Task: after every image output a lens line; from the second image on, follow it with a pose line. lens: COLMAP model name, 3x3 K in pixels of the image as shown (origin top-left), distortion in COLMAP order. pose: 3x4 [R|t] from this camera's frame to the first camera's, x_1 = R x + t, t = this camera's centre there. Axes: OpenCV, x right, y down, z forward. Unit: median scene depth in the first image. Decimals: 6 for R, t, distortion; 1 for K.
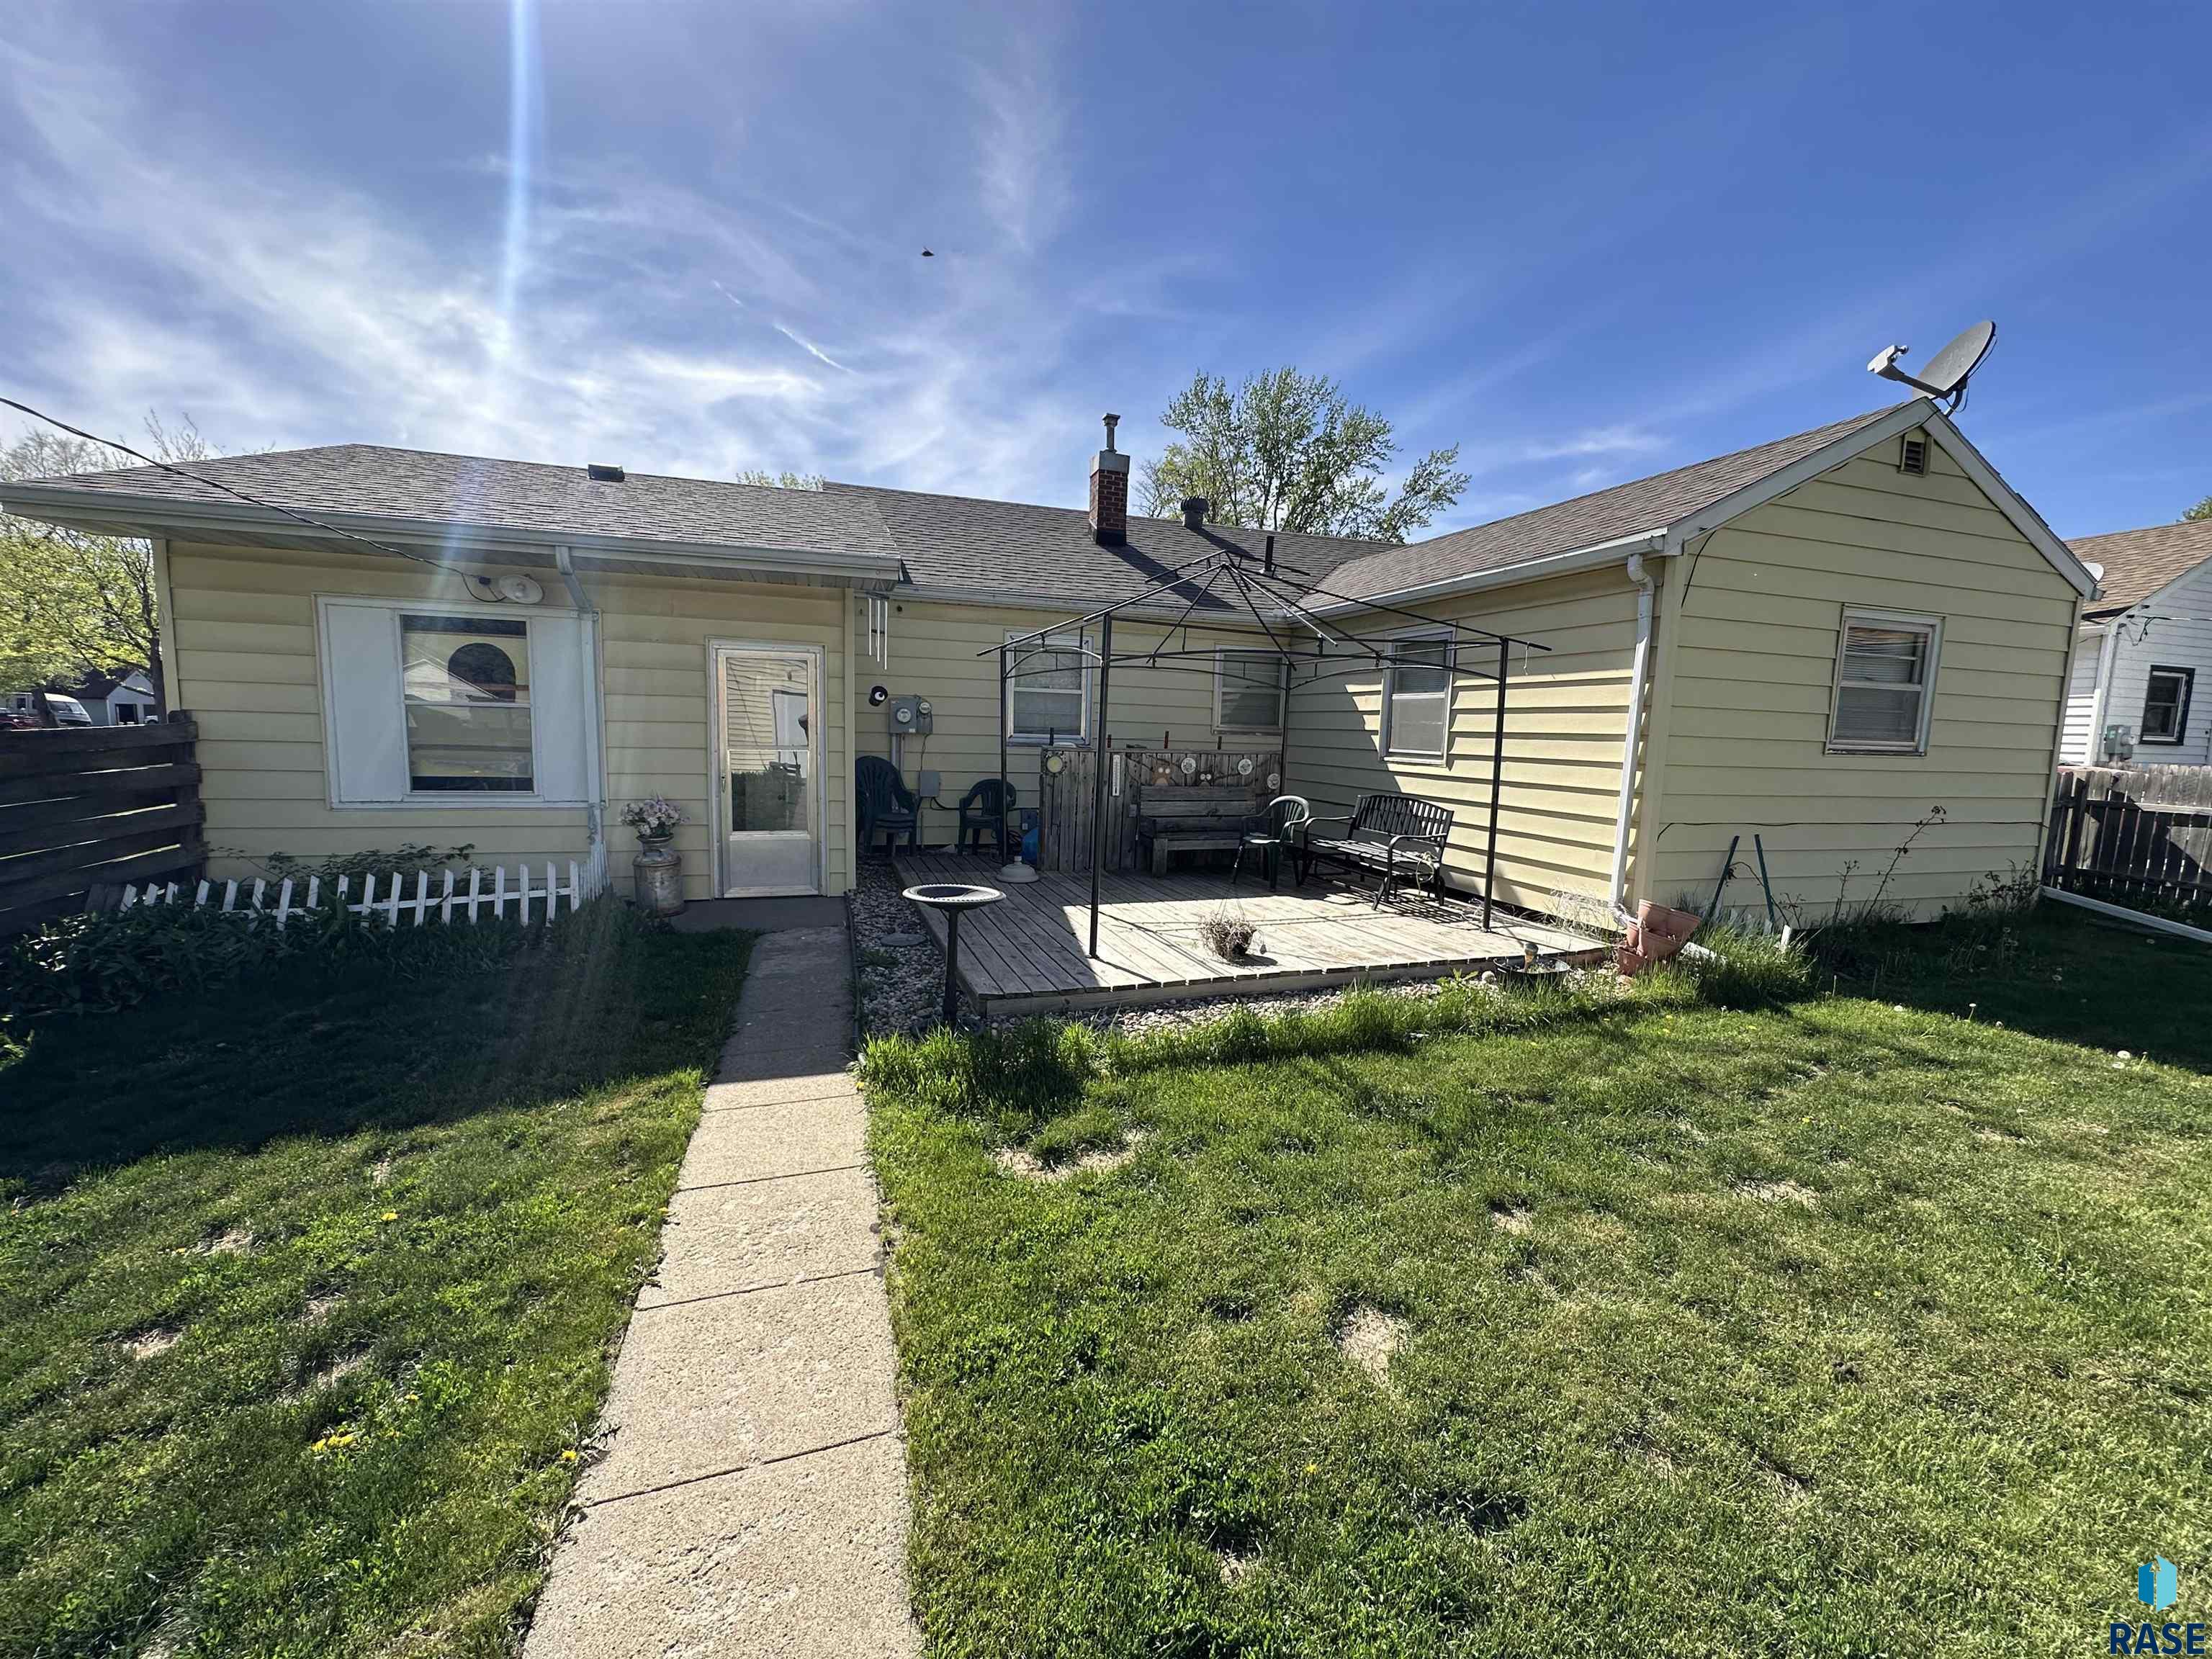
lens RADIAL K [[879.8, 0, 1117.1], [0, 879.8, 827.3], [0, 0, 1]] dist [-0.004521, 0.001073]
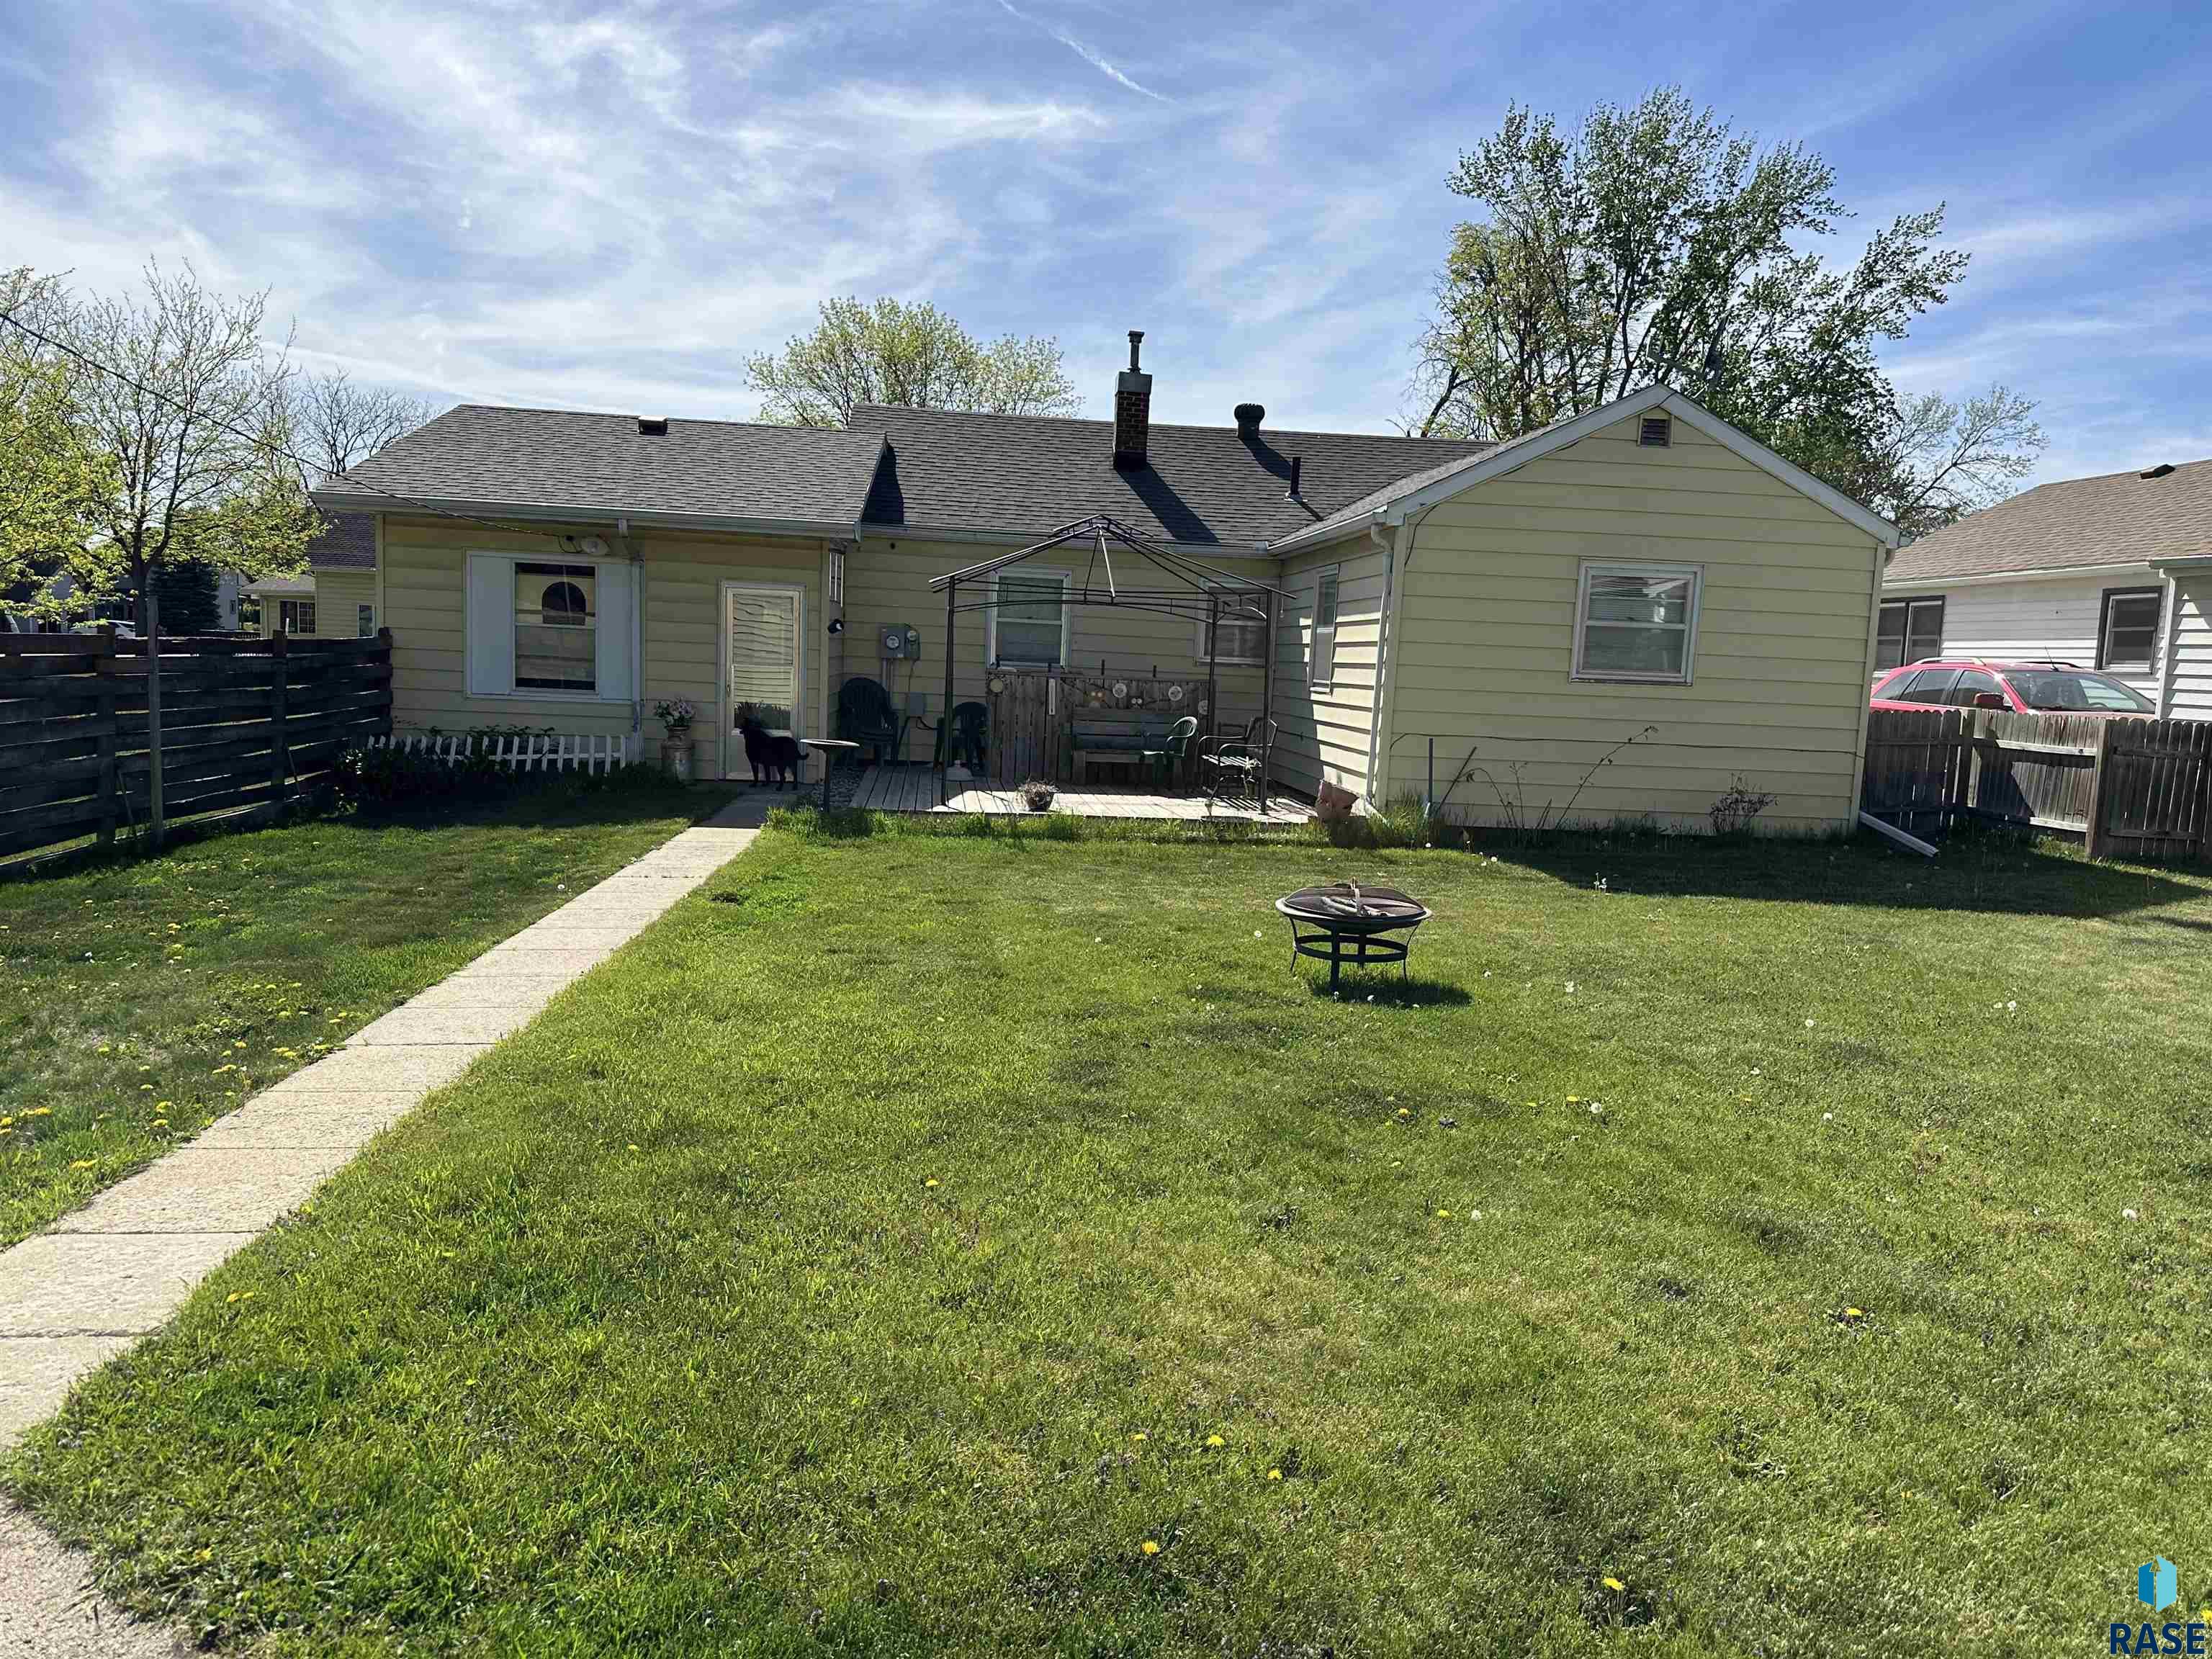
lens RADIAL K [[1505.4, 0, 1111.6], [0, 1505.4, 827.3], [0, 0, 1]] dist [0.067793, -0.029224]
pose [[0.975627, 0.040270, -0.215708, 0.565819], [-0.042513, 0.999079, -0.005768, 0.133276], [0.215277, 0.014798, 0.976441, -1.002637]]
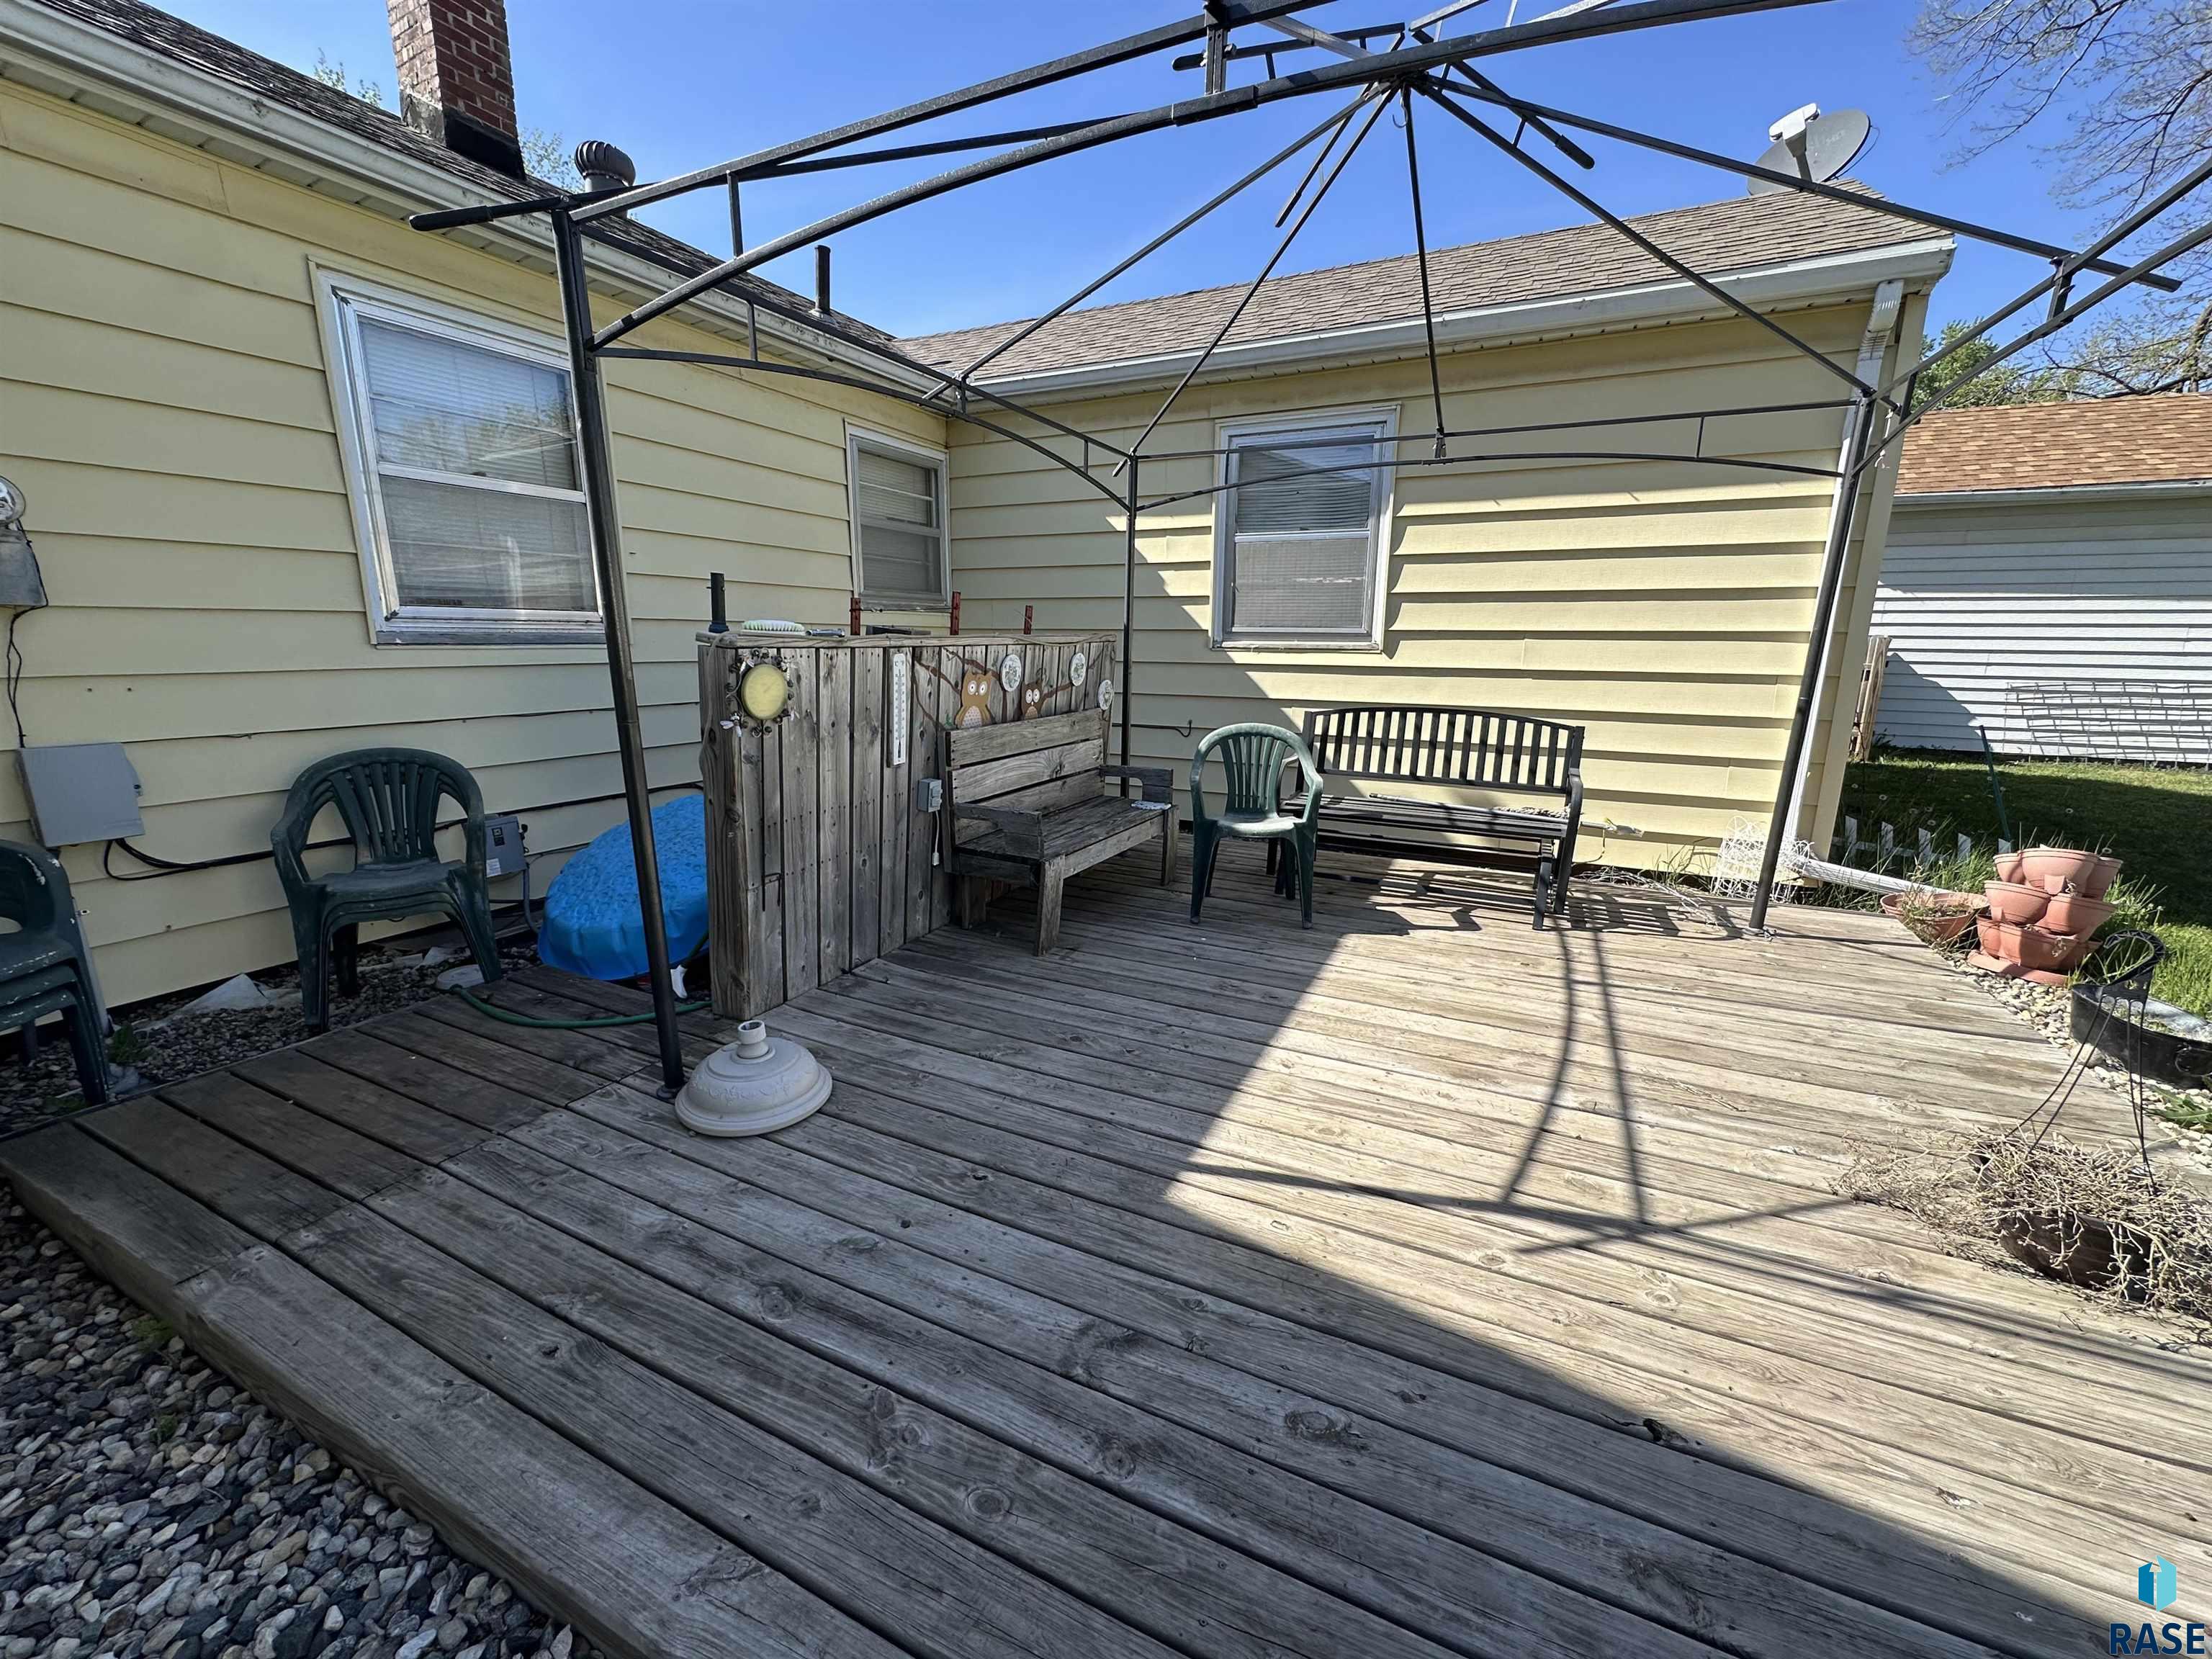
lens RADIAL K [[879.8, 0, 1103.6], [0, 879.8, 828.6], [0, 0, 1]] dist [-0.004521, 0.001073]
pose [[0.711359, -0.172627, 0.681299, -0.223799], [0.090084, 0.983766, 0.155207, -0.066346], [-0.697032, -0.049033, 0.715361, 0.753992]]
